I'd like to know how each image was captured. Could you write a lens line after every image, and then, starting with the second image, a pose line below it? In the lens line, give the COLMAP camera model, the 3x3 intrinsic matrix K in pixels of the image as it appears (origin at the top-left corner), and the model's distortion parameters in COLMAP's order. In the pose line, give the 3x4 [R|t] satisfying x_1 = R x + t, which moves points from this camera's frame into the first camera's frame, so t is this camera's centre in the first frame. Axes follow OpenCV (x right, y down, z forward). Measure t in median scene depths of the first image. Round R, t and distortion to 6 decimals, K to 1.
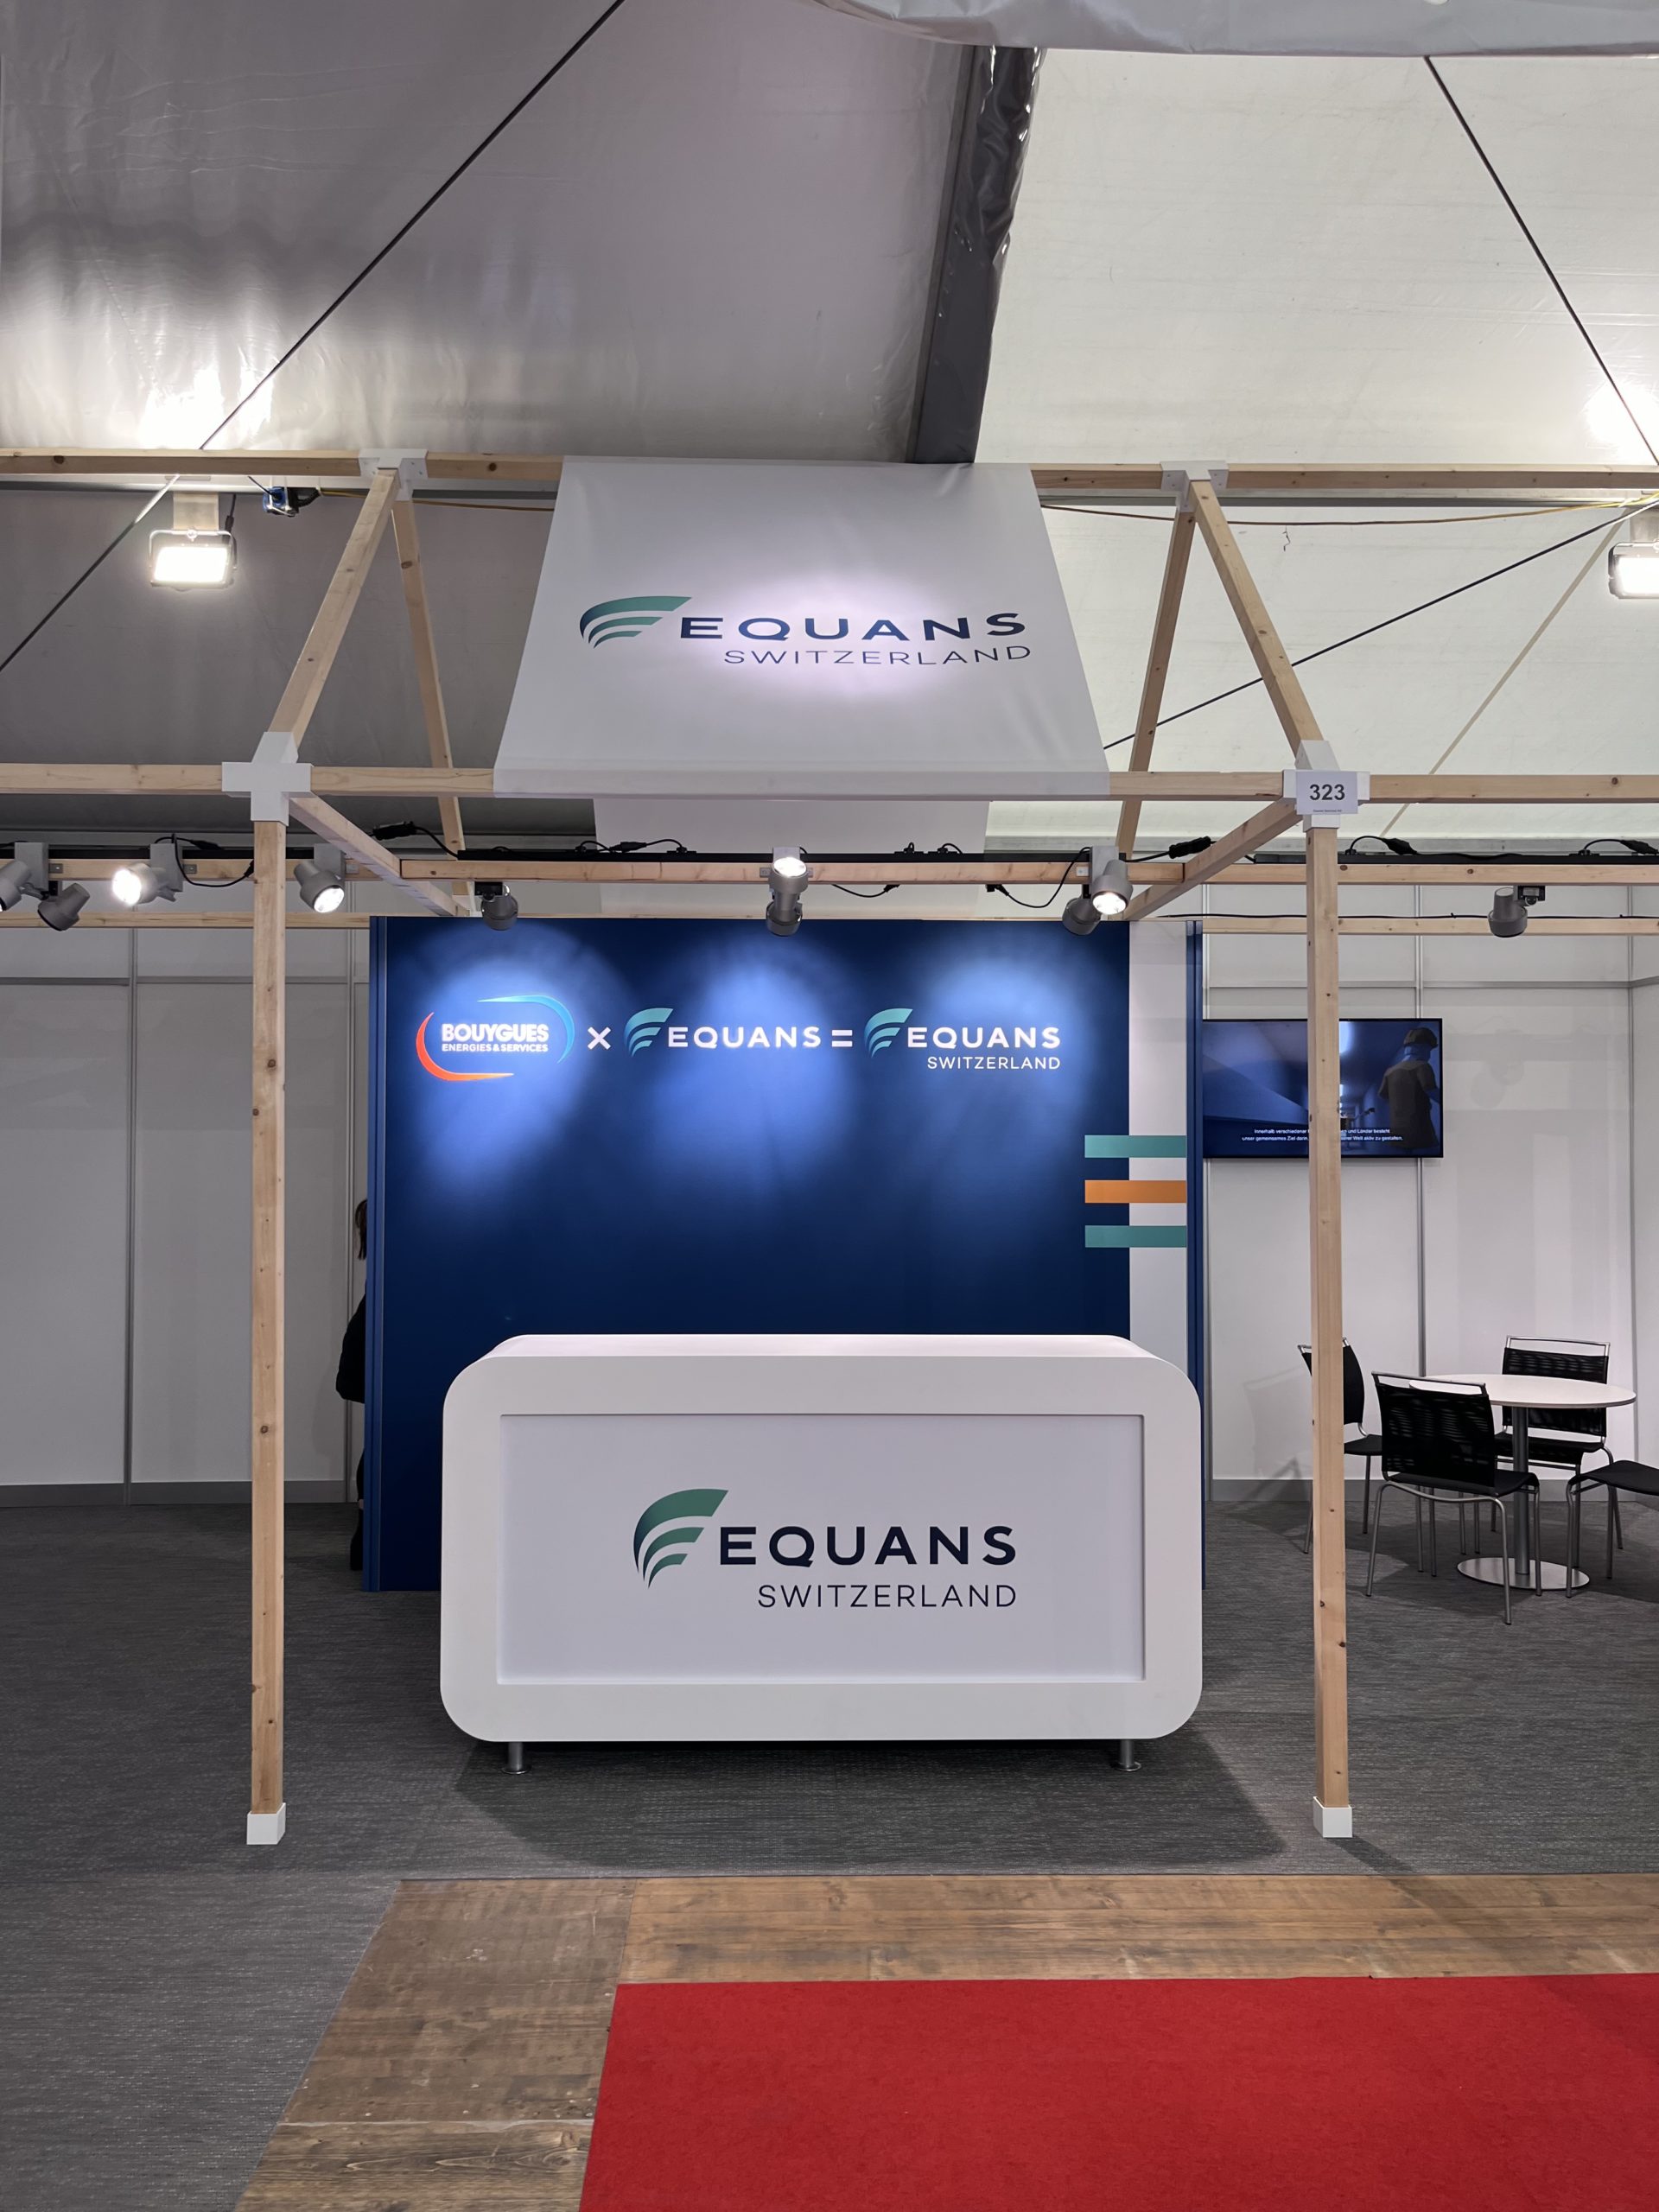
lens RADIAL K [[1689.7, 0, 803.0], [0, 1689.7, 1111.3], [0, 0, 1]] dist [0.058197, -0.079825]
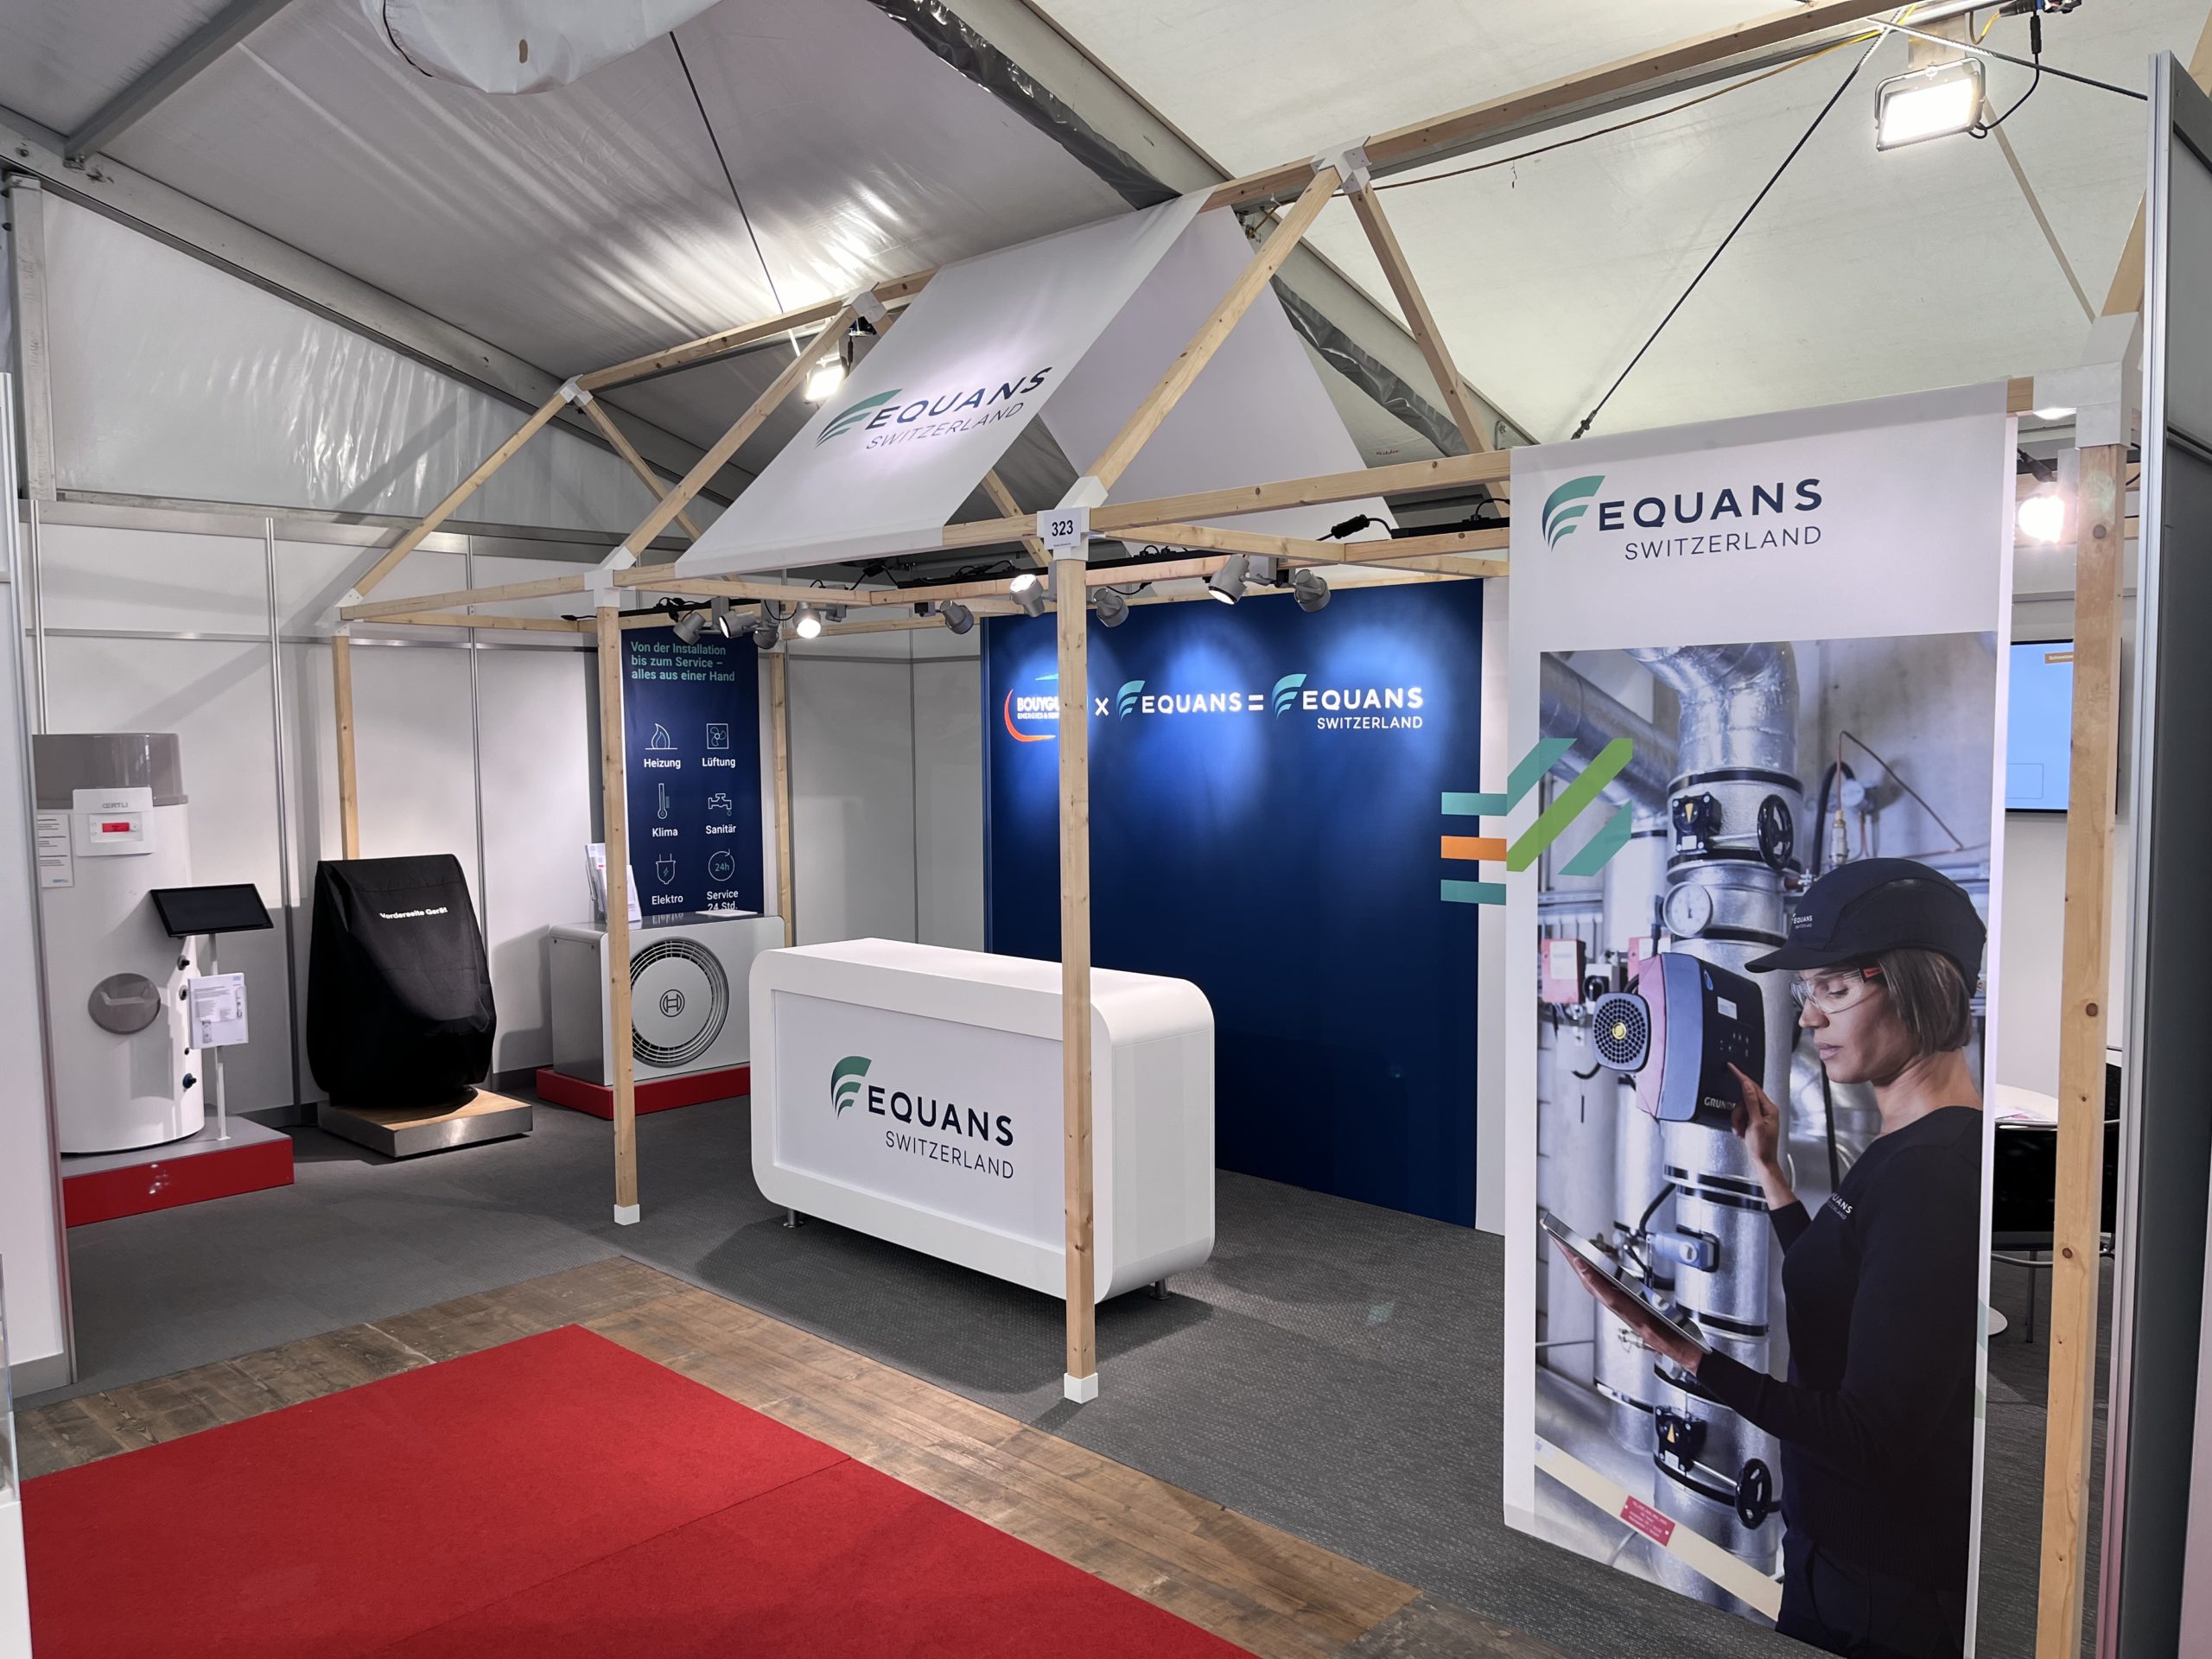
lens RADIAL K [[1689.7, 0, 1111.4], [0, 1689.7, 859.6], [0, 0, 1]] dist [0.058197, -0.079825]
pose [[0.699638, 0.050110, -0.712738, 0.914758], [0.022361, 0.995513, 0.091940, -0.053421], [0.714147, -0.080262, 0.695379, 0.162004]]
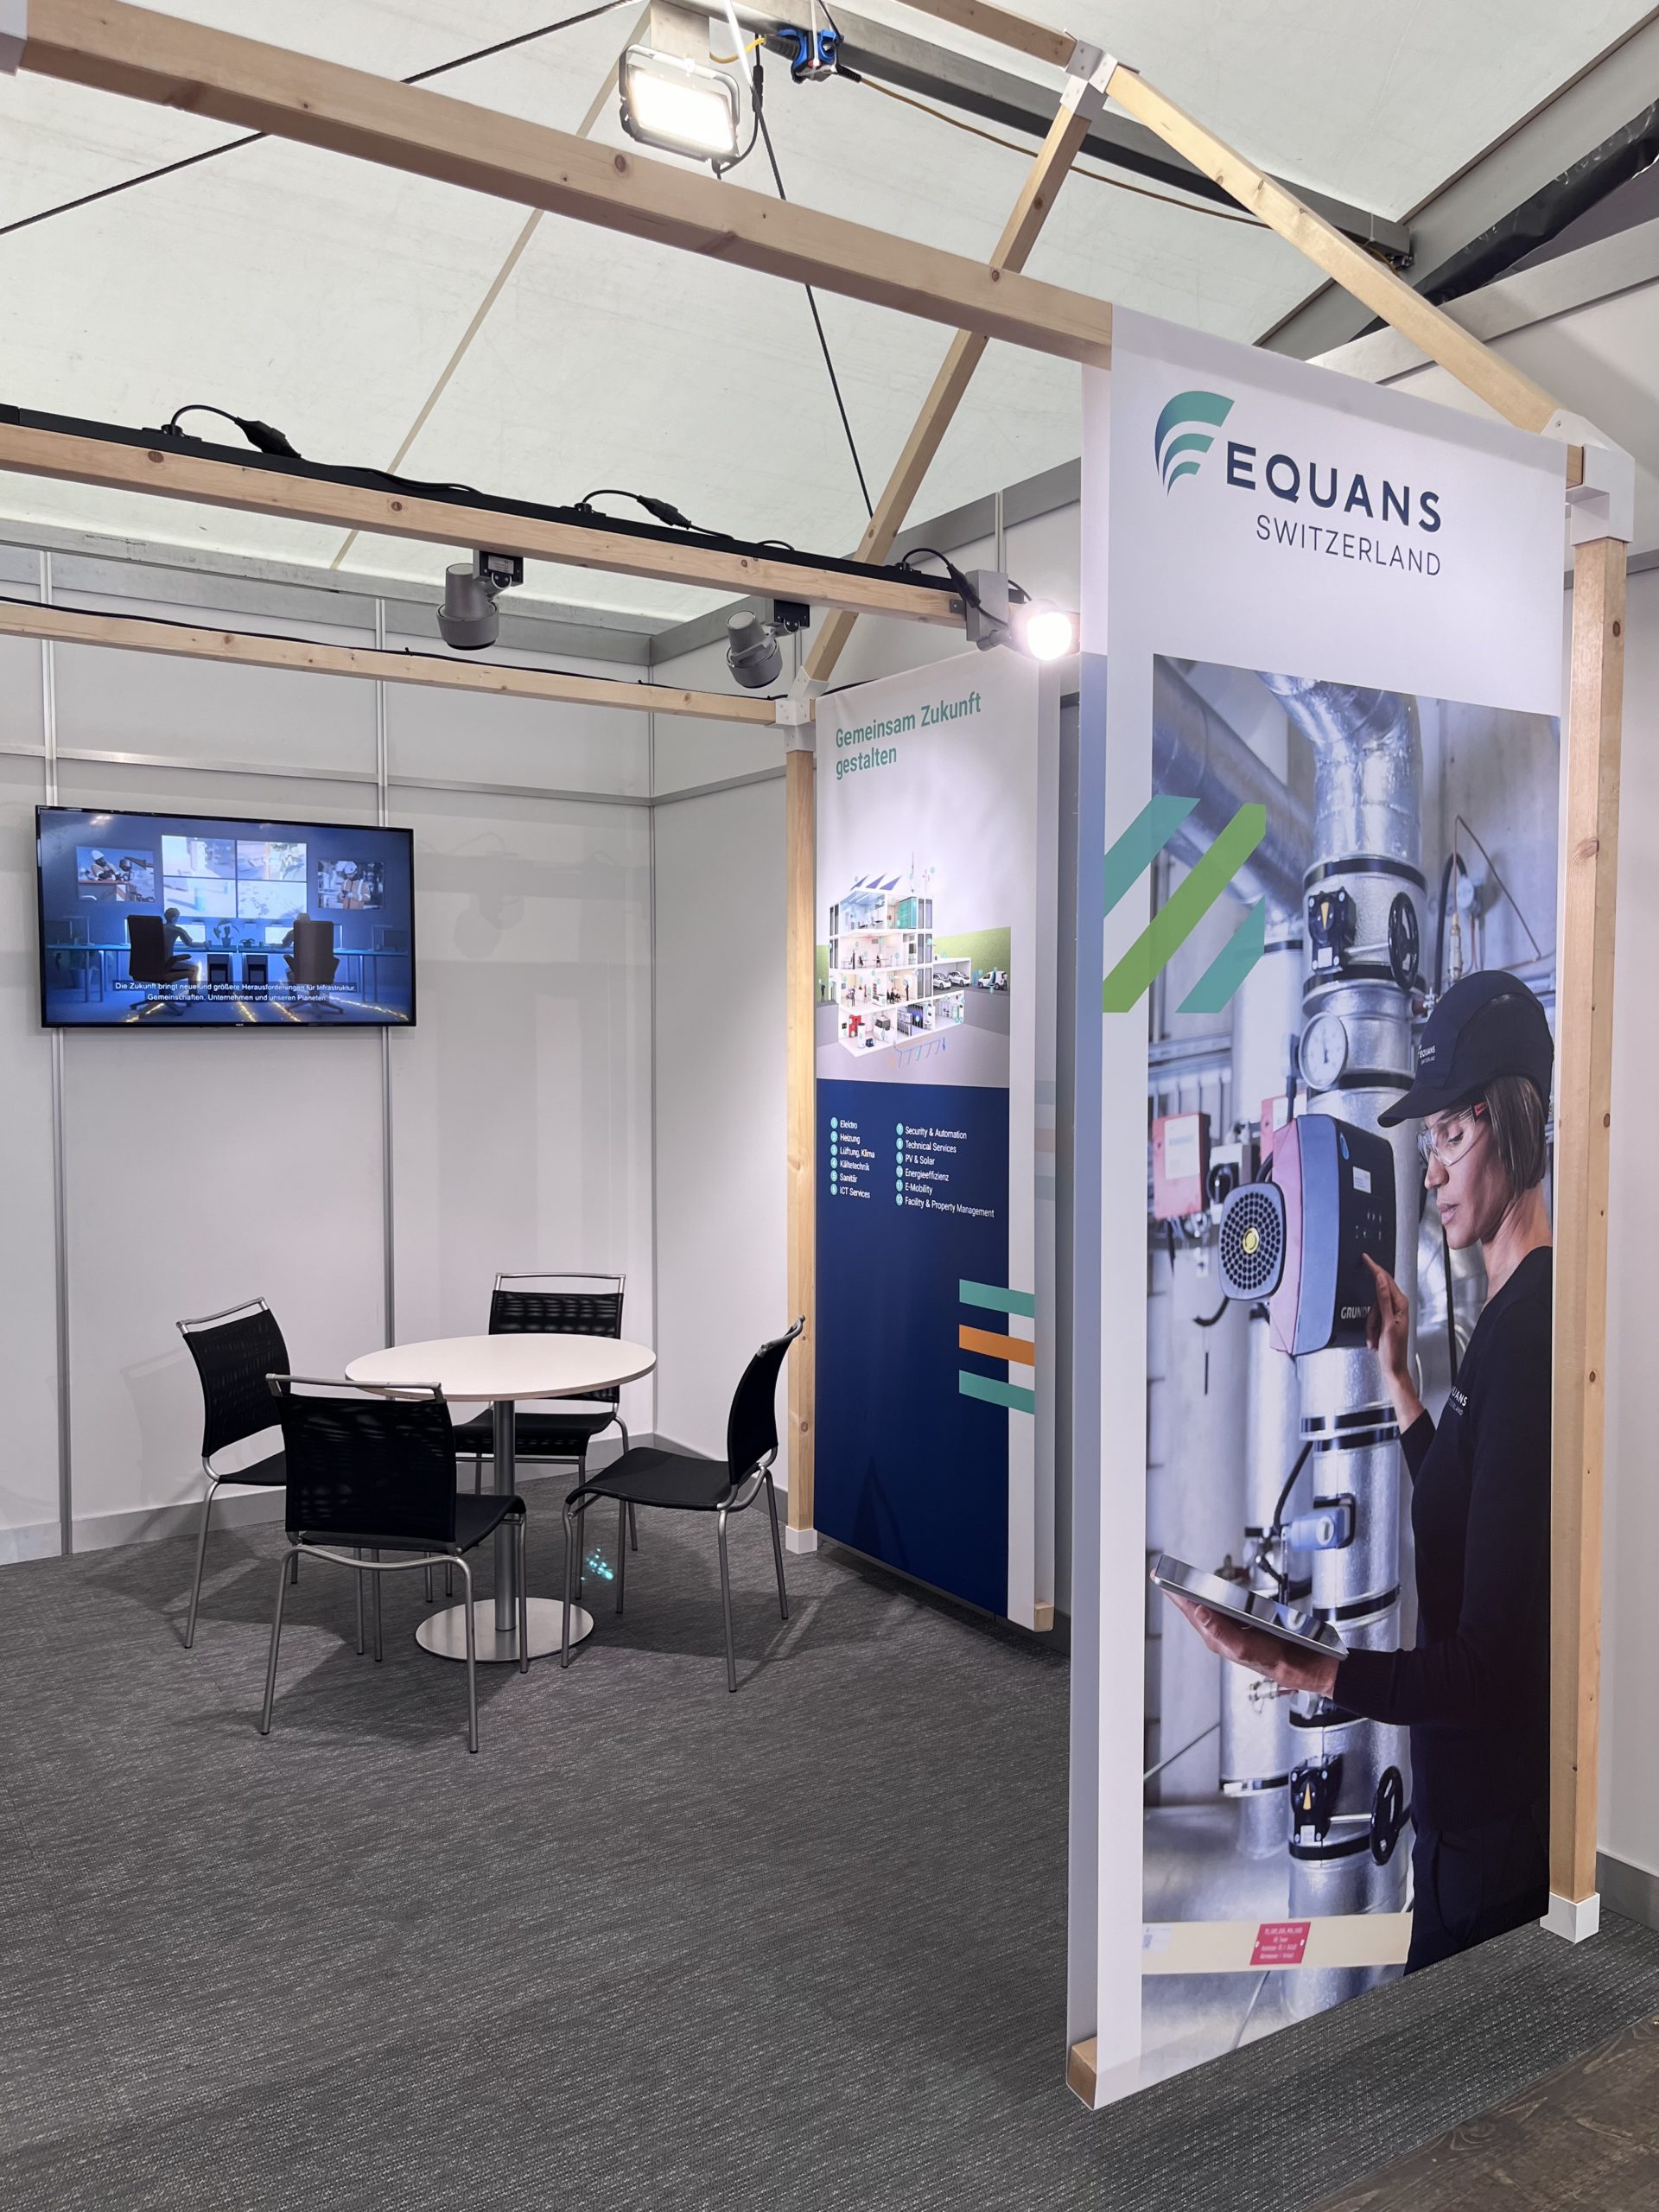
lens RADIAL K [[1689.7, 0, 826.3], [0, 1689.7, 1098.4], [0, 0, 1]] dist [0.058197, -0.079825]
pose [[0.849977, -0.023204, 0.526309, 0.221197], [-0.010192, 0.998118, 0.060465, 0.018968], [-0.526722, -0.056758, 0.848141, 0.456283]]
